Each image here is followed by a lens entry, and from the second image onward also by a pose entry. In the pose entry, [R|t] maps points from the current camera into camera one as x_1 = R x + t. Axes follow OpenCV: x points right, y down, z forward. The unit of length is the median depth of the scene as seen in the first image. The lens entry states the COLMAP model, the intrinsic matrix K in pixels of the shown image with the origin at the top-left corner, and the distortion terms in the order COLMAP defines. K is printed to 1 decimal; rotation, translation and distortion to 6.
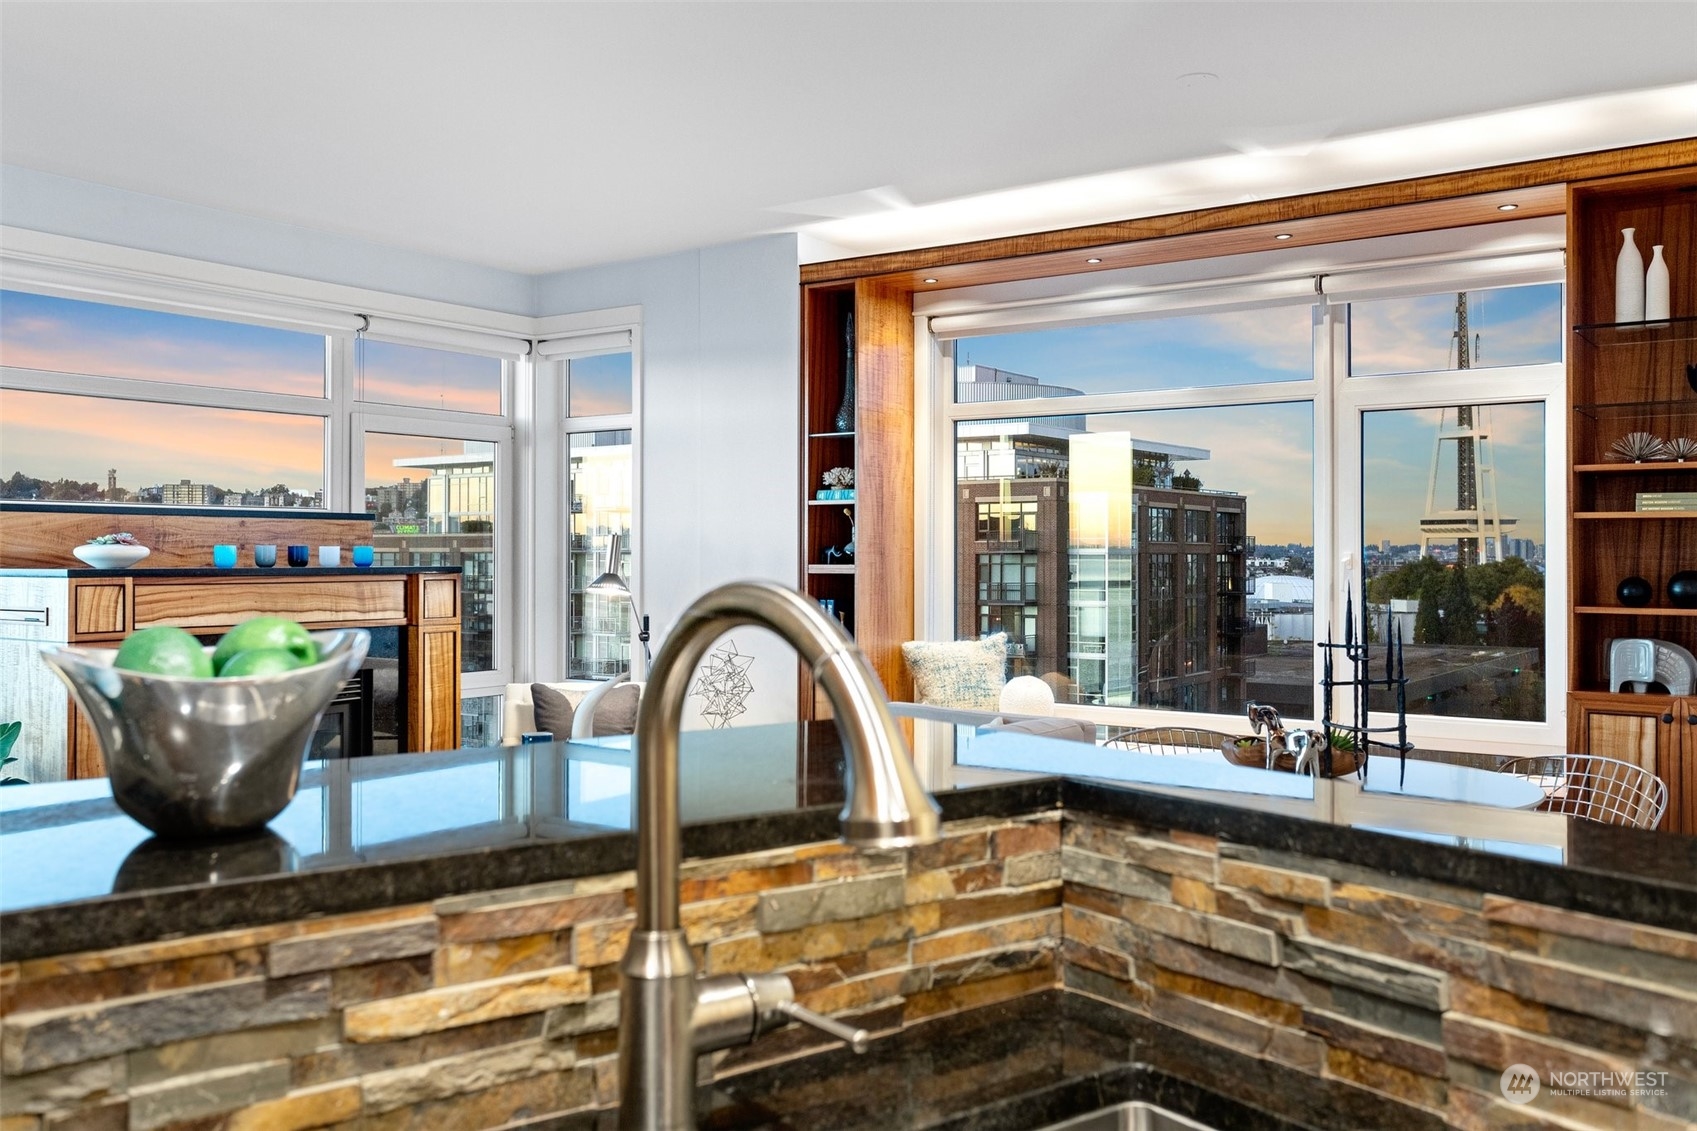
lens RADIAL K [[1466.4, 0, 844.4], [0, 1466.4, 543.3], [0, 0, 1]] dist [0.009920, 0.006030]
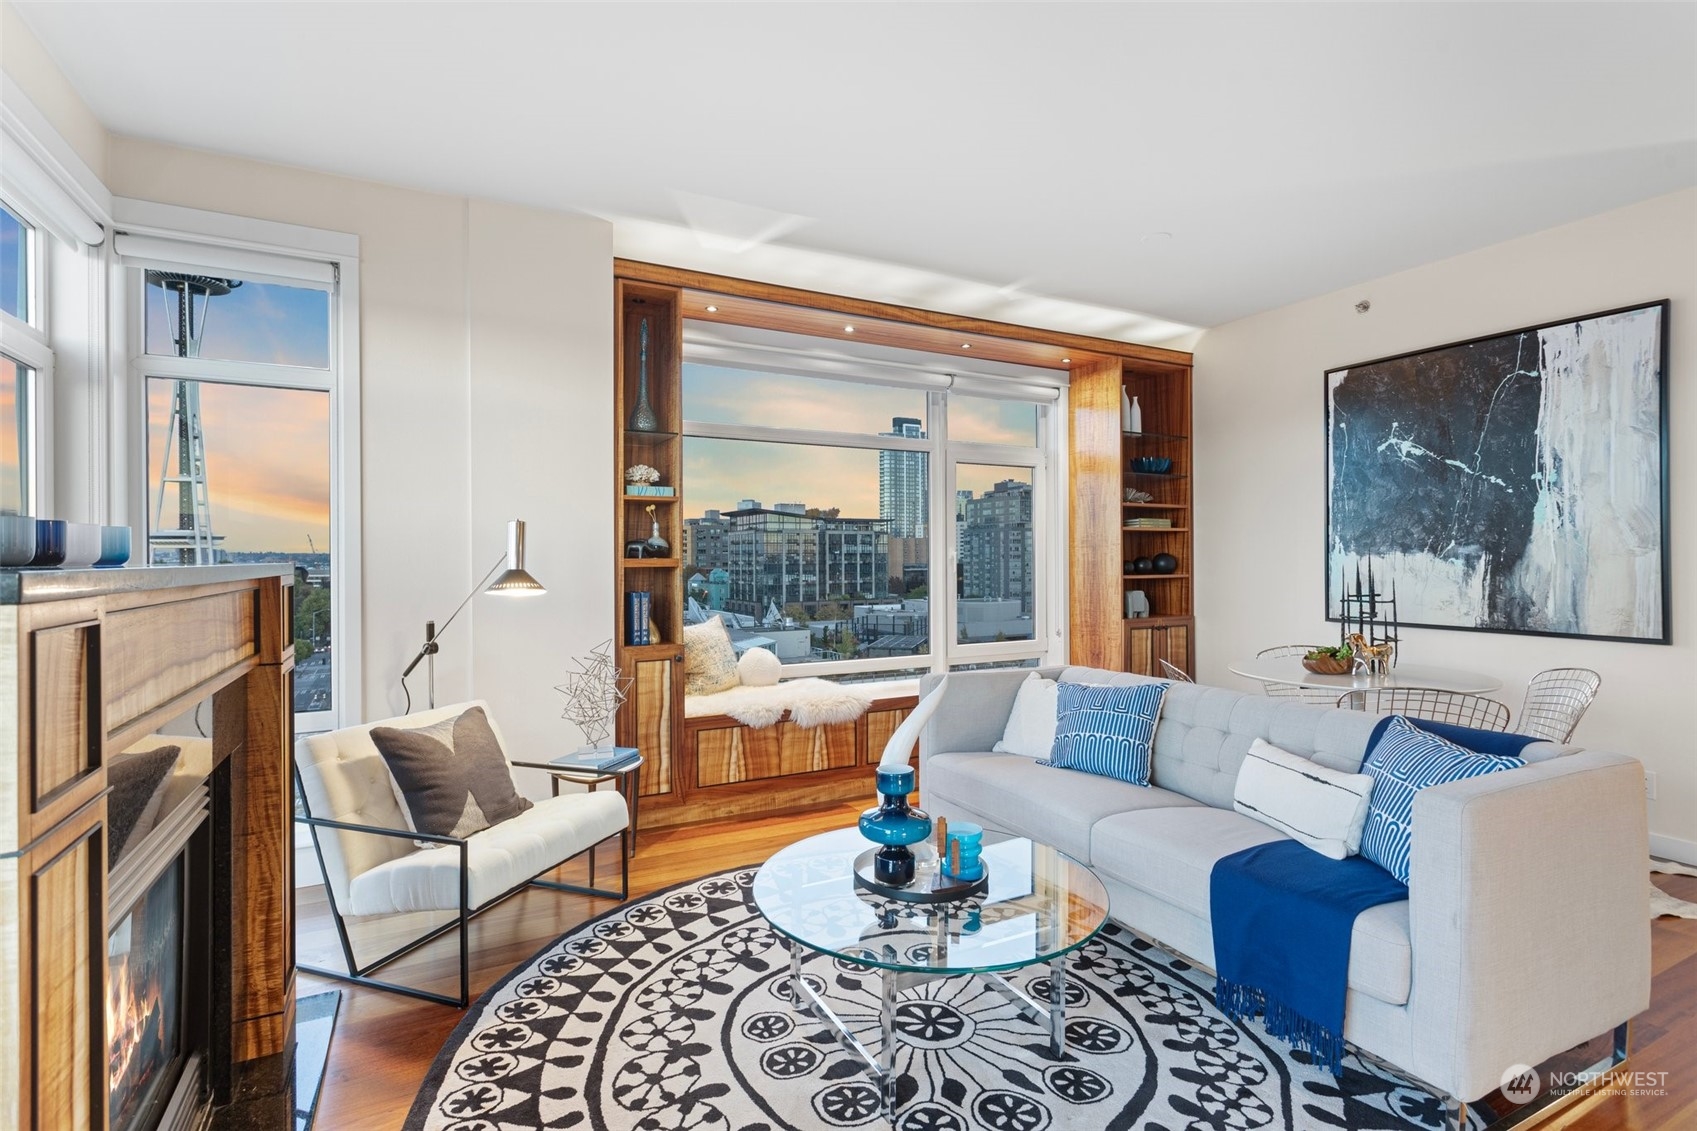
lens RADIAL K [[808.7, 0, 853.0], [0, 808.7, 555.7], [0, 0, 1]] dist [0.003471, 0.000714]
pose [[0.448185, -0.000535, 0.893940, -0.445375], [-0.002688, 0.999994, 0.001946, 0.011539], [-0.893937, -0.003275, 0.448182, 0.611351]]
